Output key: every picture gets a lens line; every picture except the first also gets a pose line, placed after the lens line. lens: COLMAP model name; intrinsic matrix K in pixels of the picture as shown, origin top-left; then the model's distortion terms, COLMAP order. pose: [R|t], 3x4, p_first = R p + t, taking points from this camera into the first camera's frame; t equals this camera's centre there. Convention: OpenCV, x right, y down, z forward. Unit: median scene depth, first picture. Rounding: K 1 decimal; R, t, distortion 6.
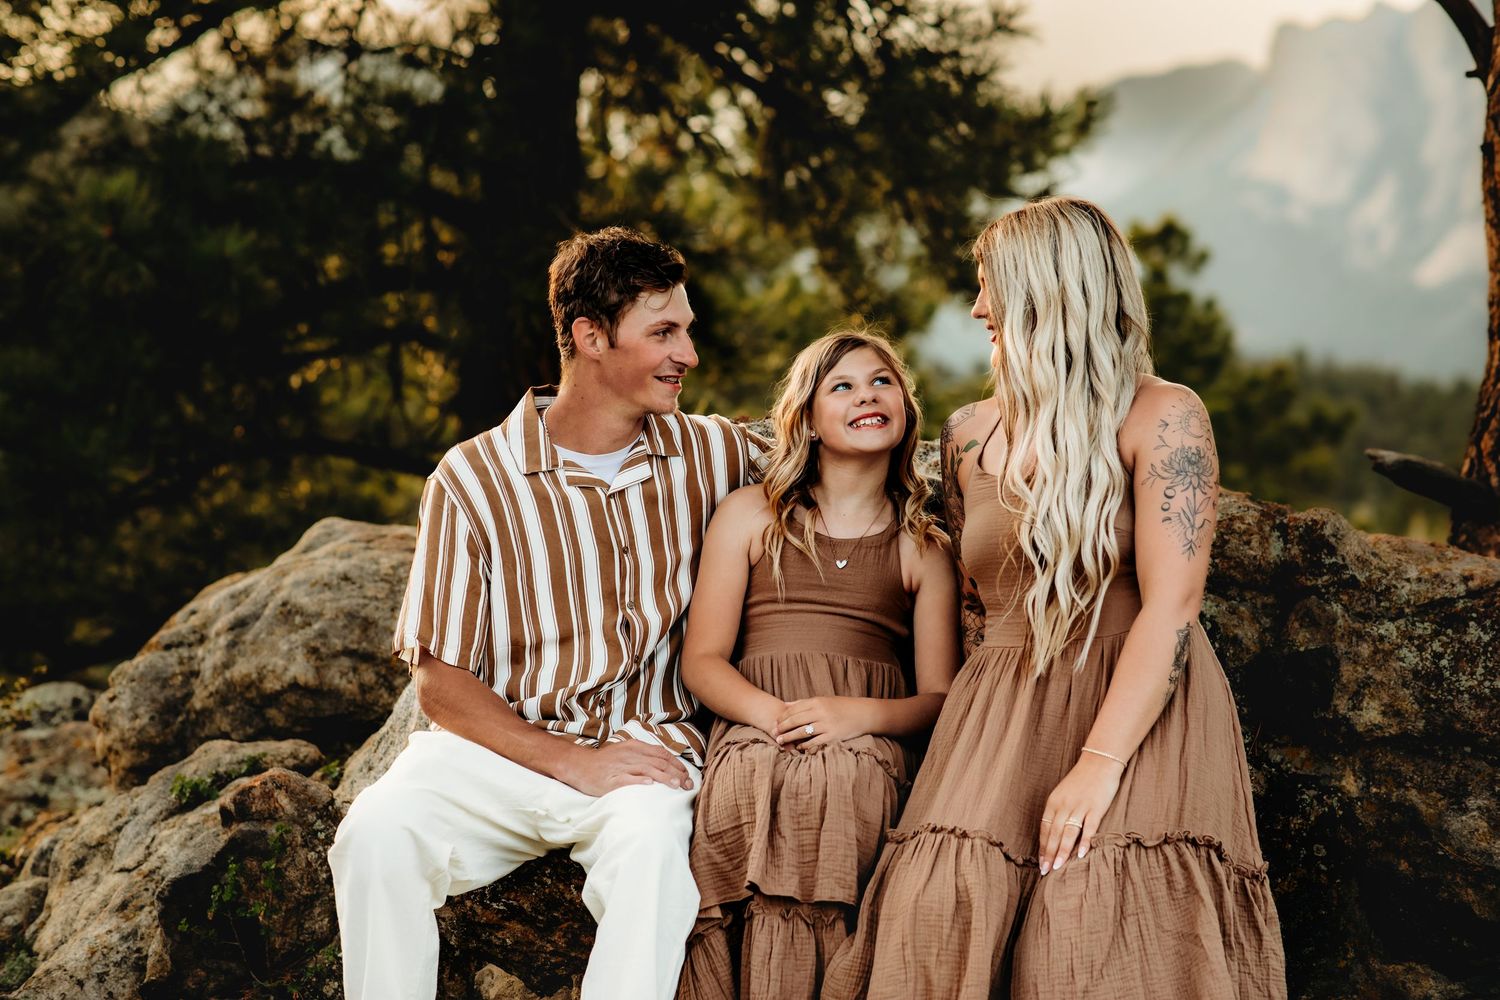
lens RADIAL K [[3547.7, 0, 728.4], [0, 3547.7, 520.9], [0, 0, 1]] dist [0.114982, 0.256845]
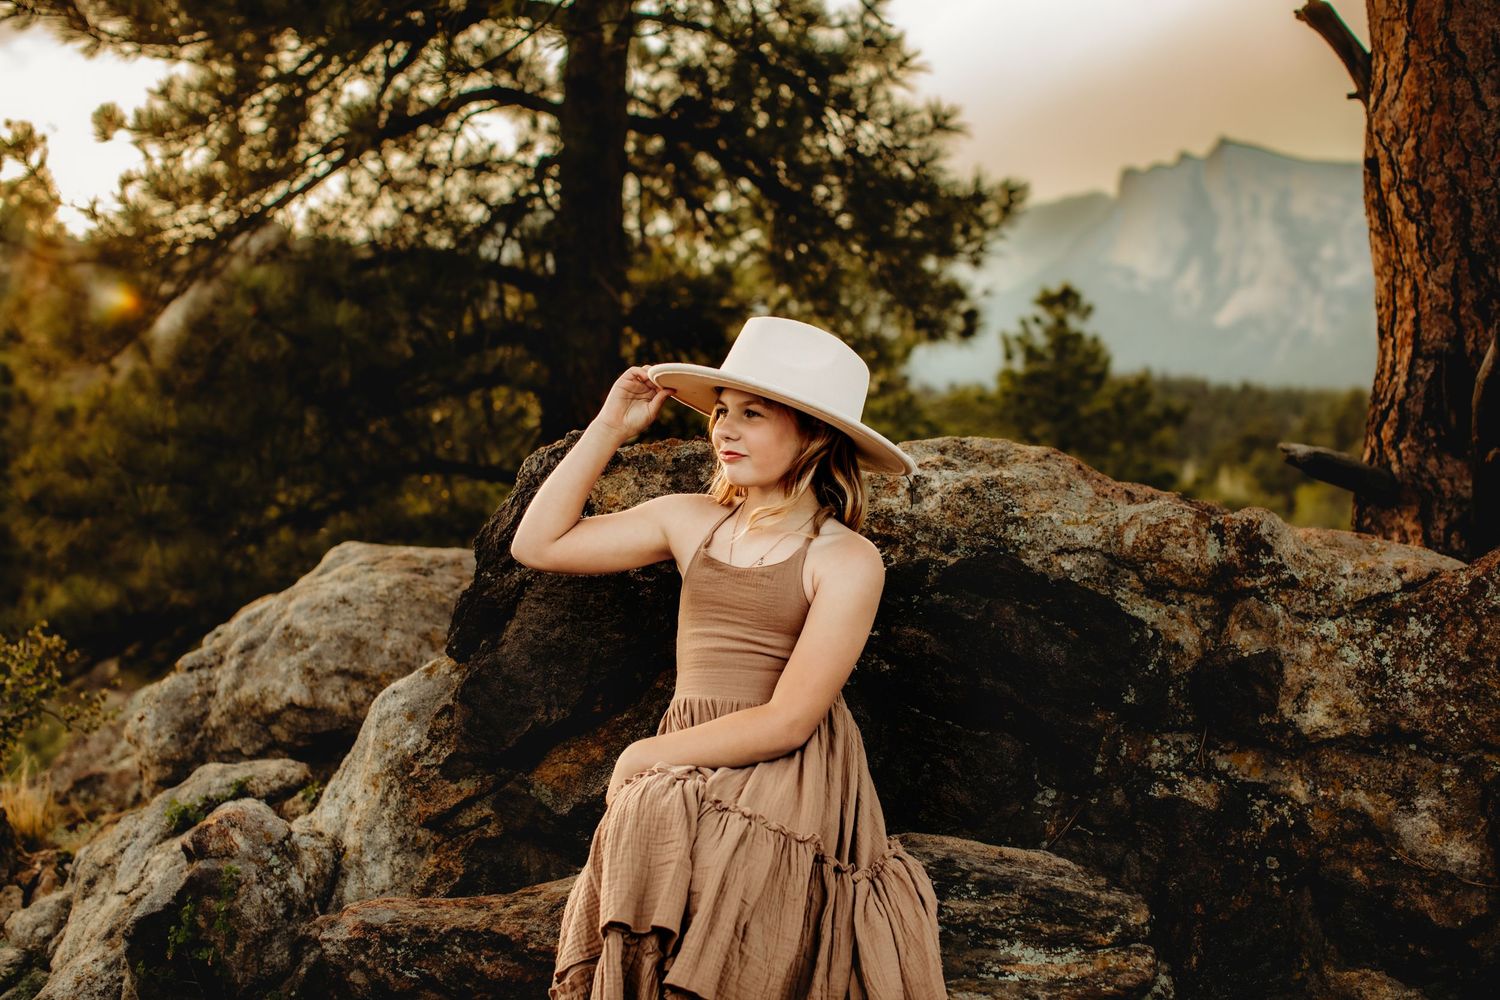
lens RADIAL K [[2159.6, 0, 748.6], [0, 2159.6, 532.3], [0, 0, 1]] dist [-0.183078, 0.395863]
pose [[0.998737, -0.042719, -0.026440, 0.037661], [0.043244, 0.998872, 0.019629, -0.013442], [0.025571, -0.020747, 0.999458, 0.369880]]
